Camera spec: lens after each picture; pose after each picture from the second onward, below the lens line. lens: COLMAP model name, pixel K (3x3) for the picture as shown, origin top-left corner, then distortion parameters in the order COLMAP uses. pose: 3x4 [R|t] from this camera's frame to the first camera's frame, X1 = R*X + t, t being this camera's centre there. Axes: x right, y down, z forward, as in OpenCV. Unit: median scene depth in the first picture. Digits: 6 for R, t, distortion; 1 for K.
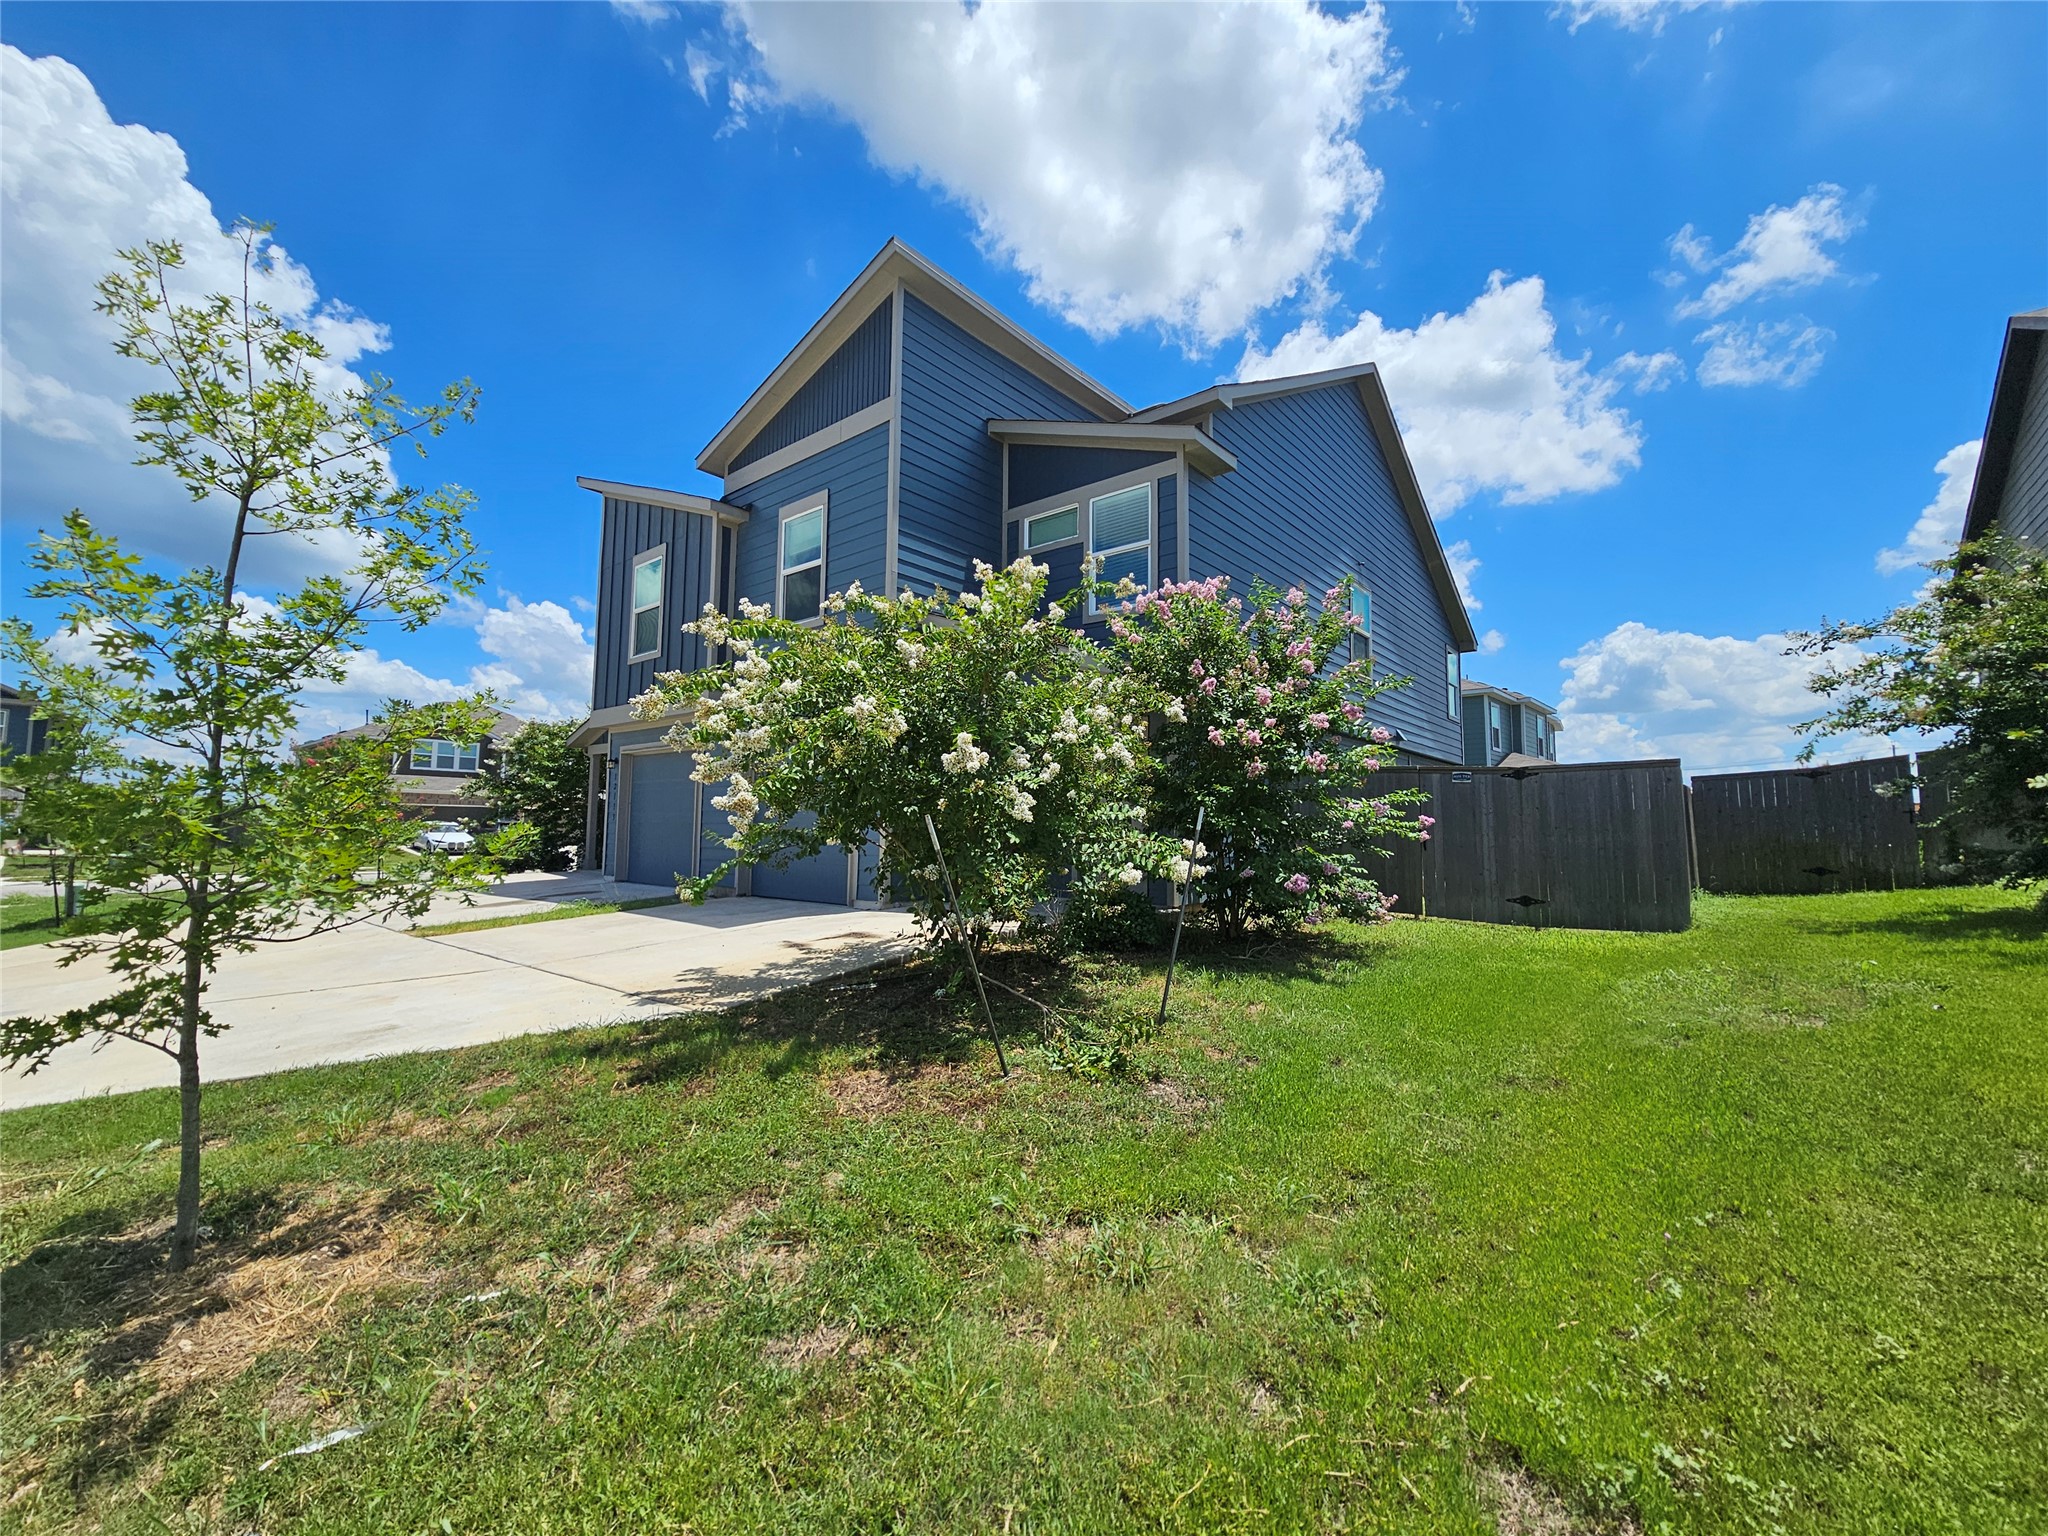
lens RADIAL K [[837.9, 0, 1021.5], [0, 837.9, 760.4], [0, 0, 1]] dist [-0.002823, -0.000676]
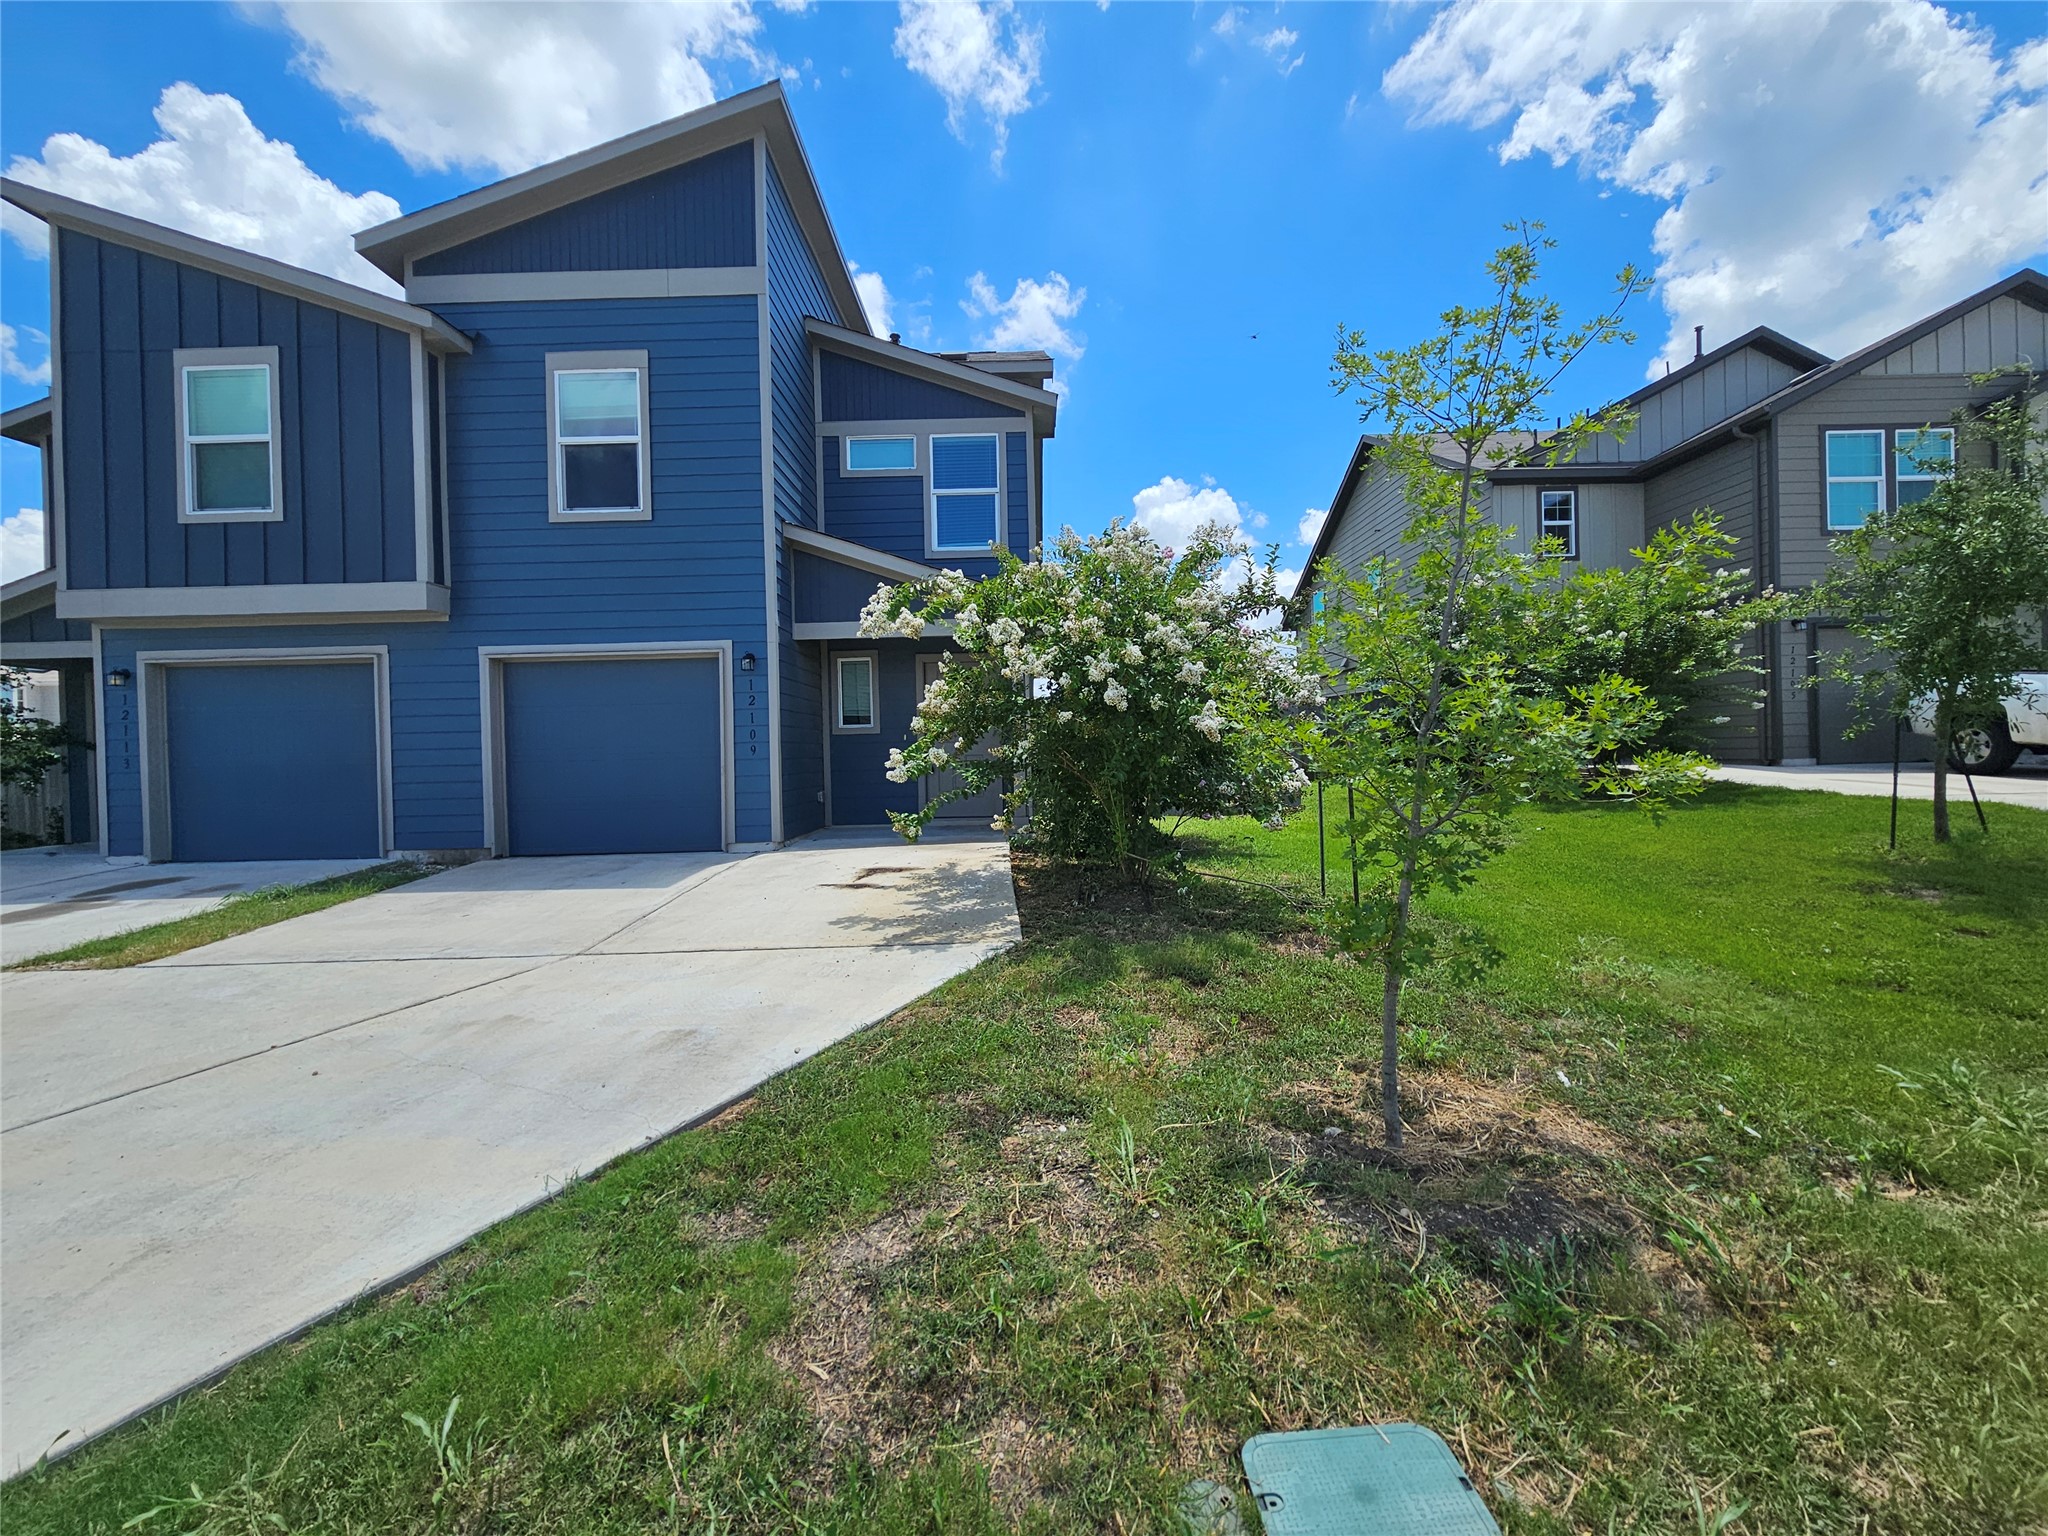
lens RADIAL K [[837.9, 0, 1021.5], [0, 837.9, 760.4], [0, 0, 1]] dist [-0.002823, -0.000676]
pose [[0.774584, -0.028970, 0.631808, -0.450891], [-0.023718, 0.996917, 0.074789, 0.002964], [-0.632027, -0.072916, 0.771509, 0.110648]]
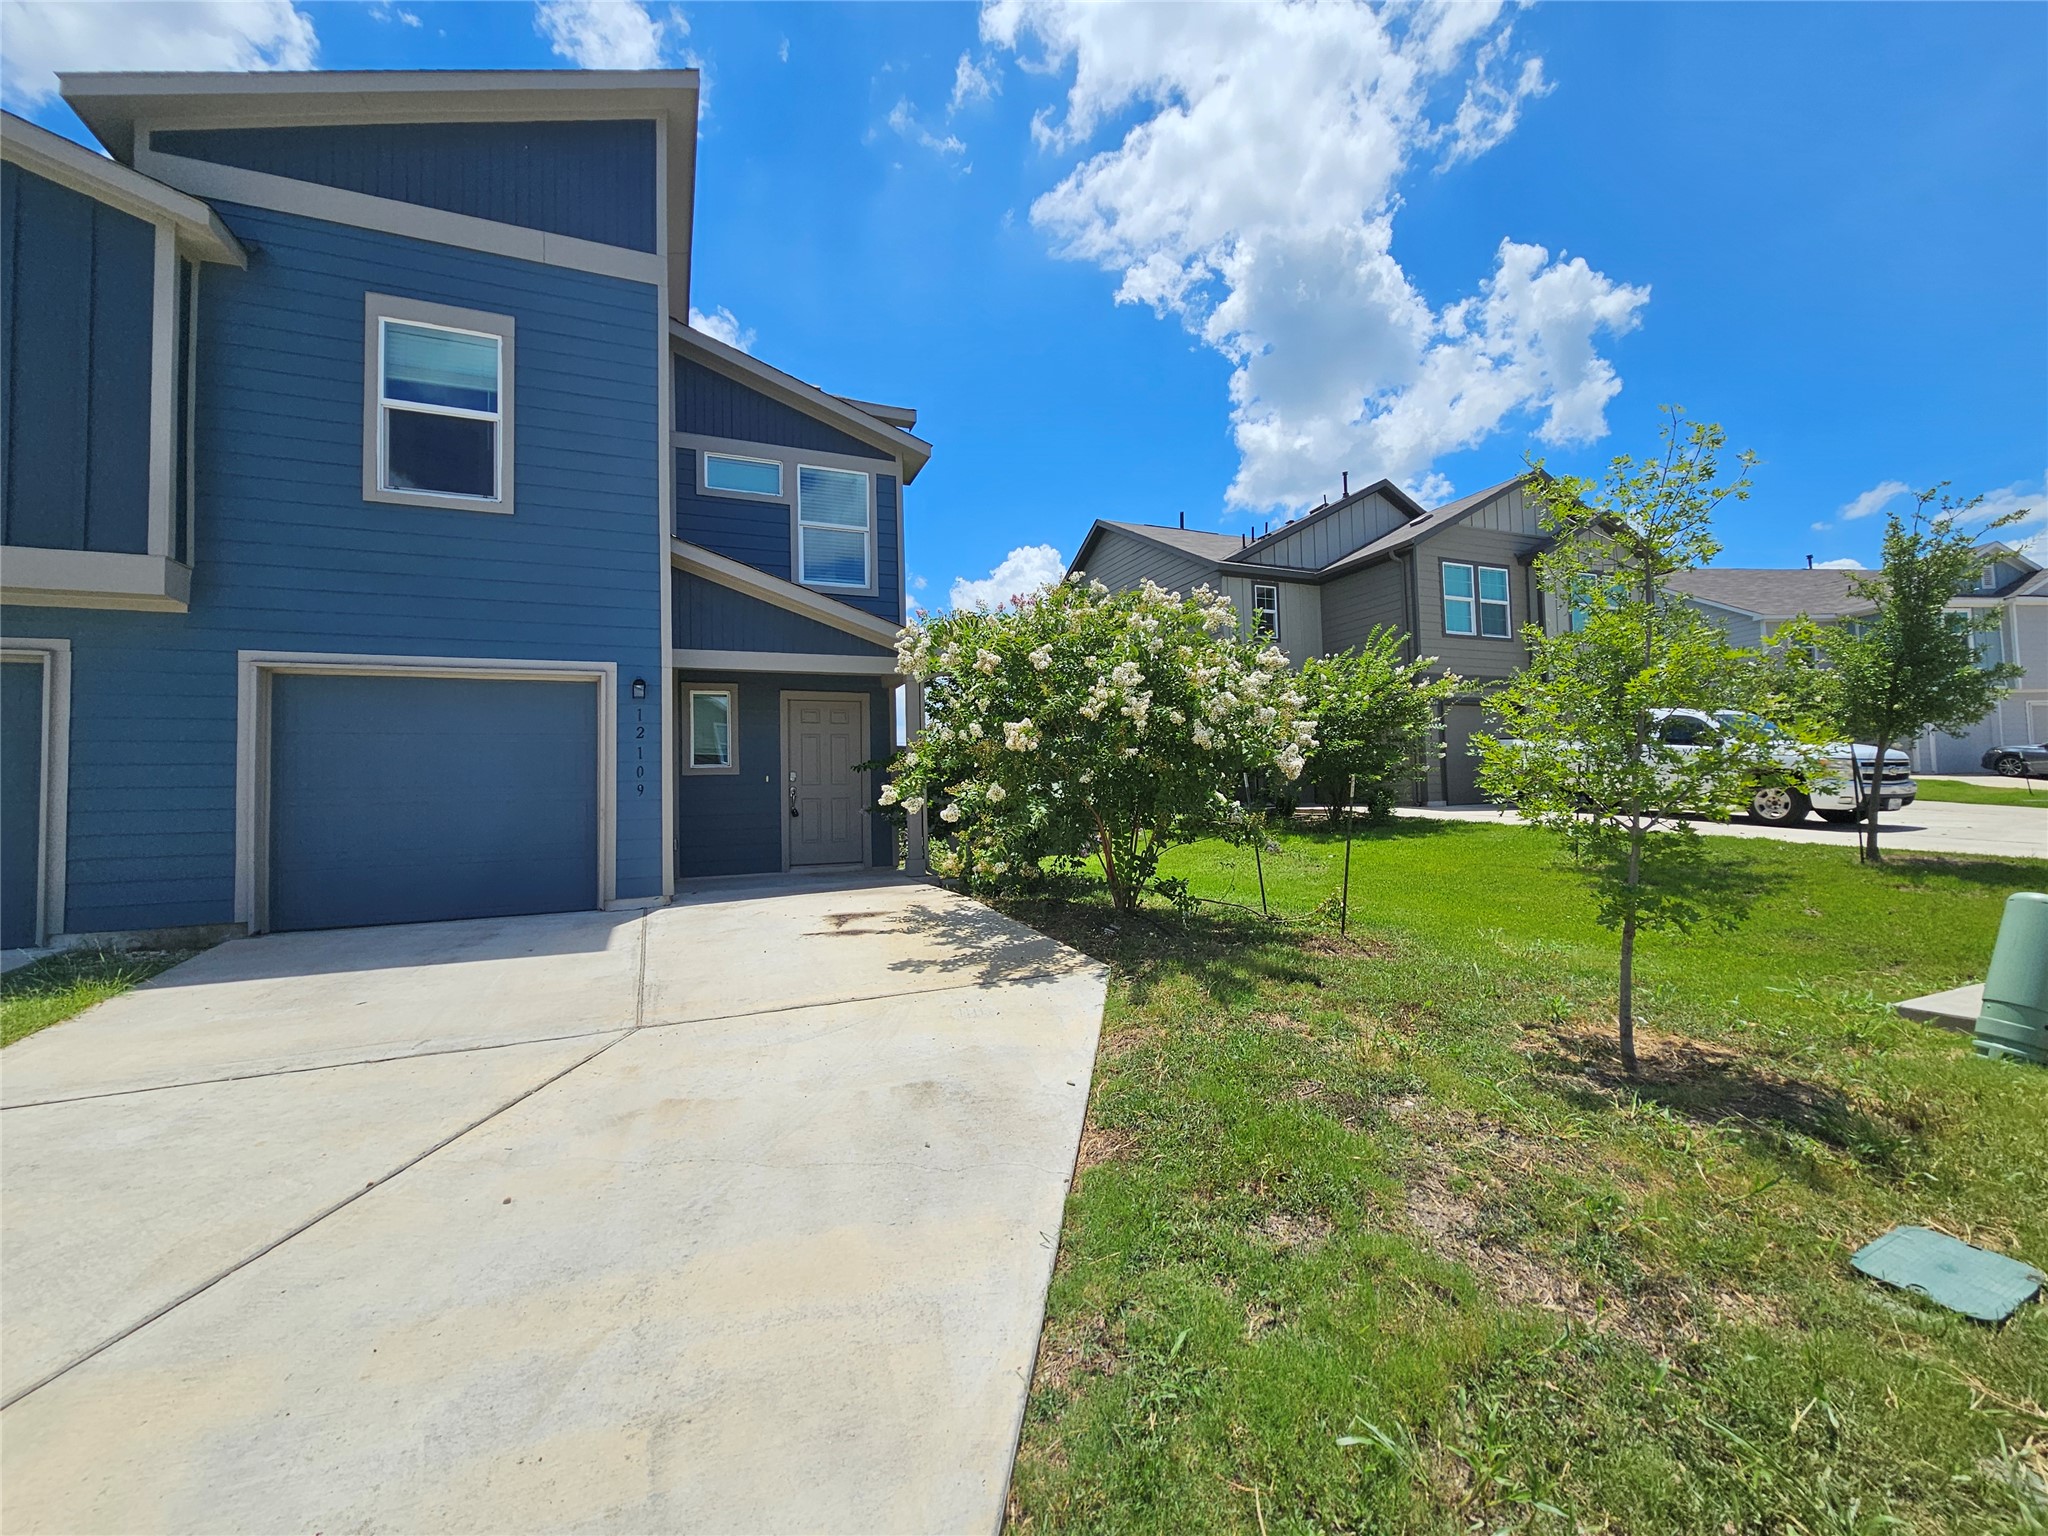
lens RADIAL K [[835.7, 0, 1027.2], [0, 835.7, 762.8], [0, 0, 1]] dist [0.004714, 0.000083]
pose [[0.461701, 0.017586, 0.886862, -0.608208], [-0.043970, 0.999028, 0.003080, 0.019488], [-0.885945, -0.040417, 0.462025, 0.280346]]
